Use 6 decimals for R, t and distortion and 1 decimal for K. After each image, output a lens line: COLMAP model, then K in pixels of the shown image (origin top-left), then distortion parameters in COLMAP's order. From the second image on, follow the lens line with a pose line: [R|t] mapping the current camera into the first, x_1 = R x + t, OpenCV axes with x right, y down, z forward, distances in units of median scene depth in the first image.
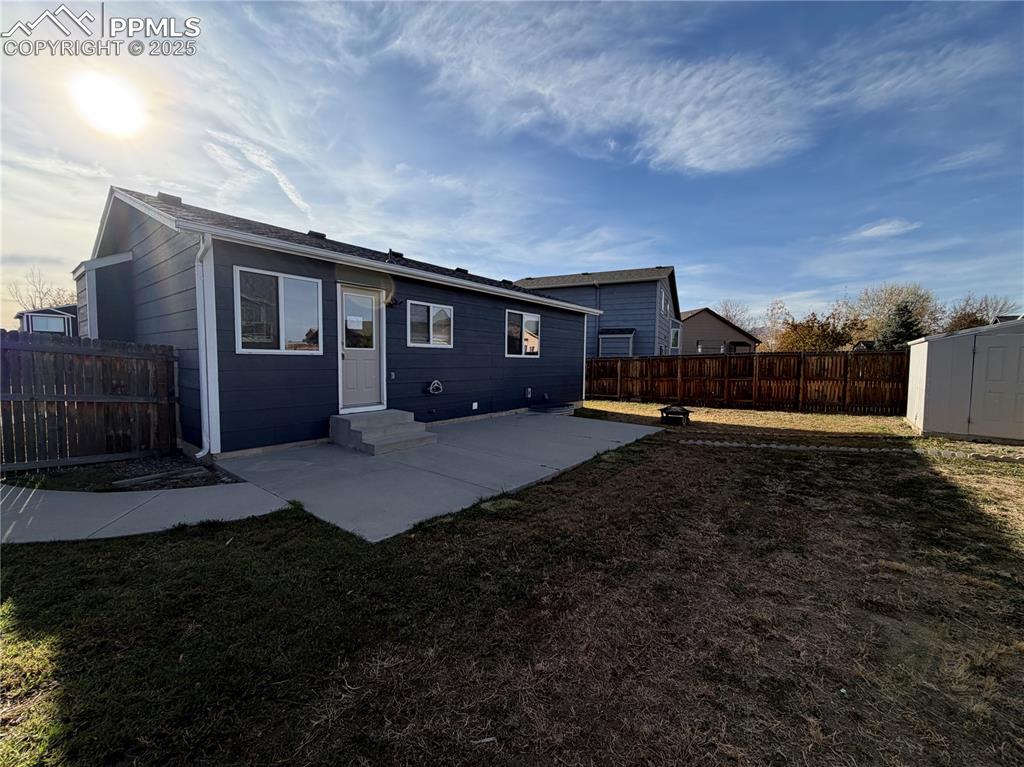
lens RADIAL K [[407.1, 0, 509.3], [0, 407.1, 385.5], [0, 0, 1]] dist [0.001163, -0.000268]
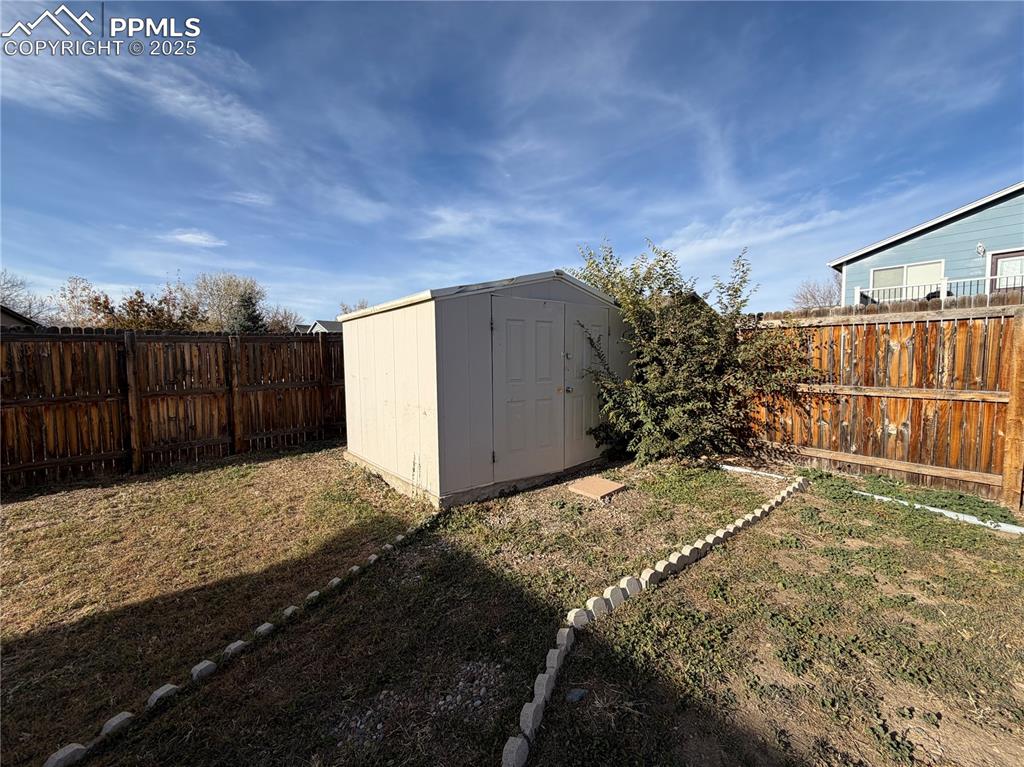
lens RADIAL K [[407.1, 0, 509.3], [0, 407.1, 385.5], [0, 0, 1]] dist [0.001163, -0.000268]
pose [[0.194821, -0.072546, 0.978152, 0.416443], [0.077551, 0.995278, 0.058370, -0.024311], [-0.977768, 0.064485, 0.199527, 0.581952]]
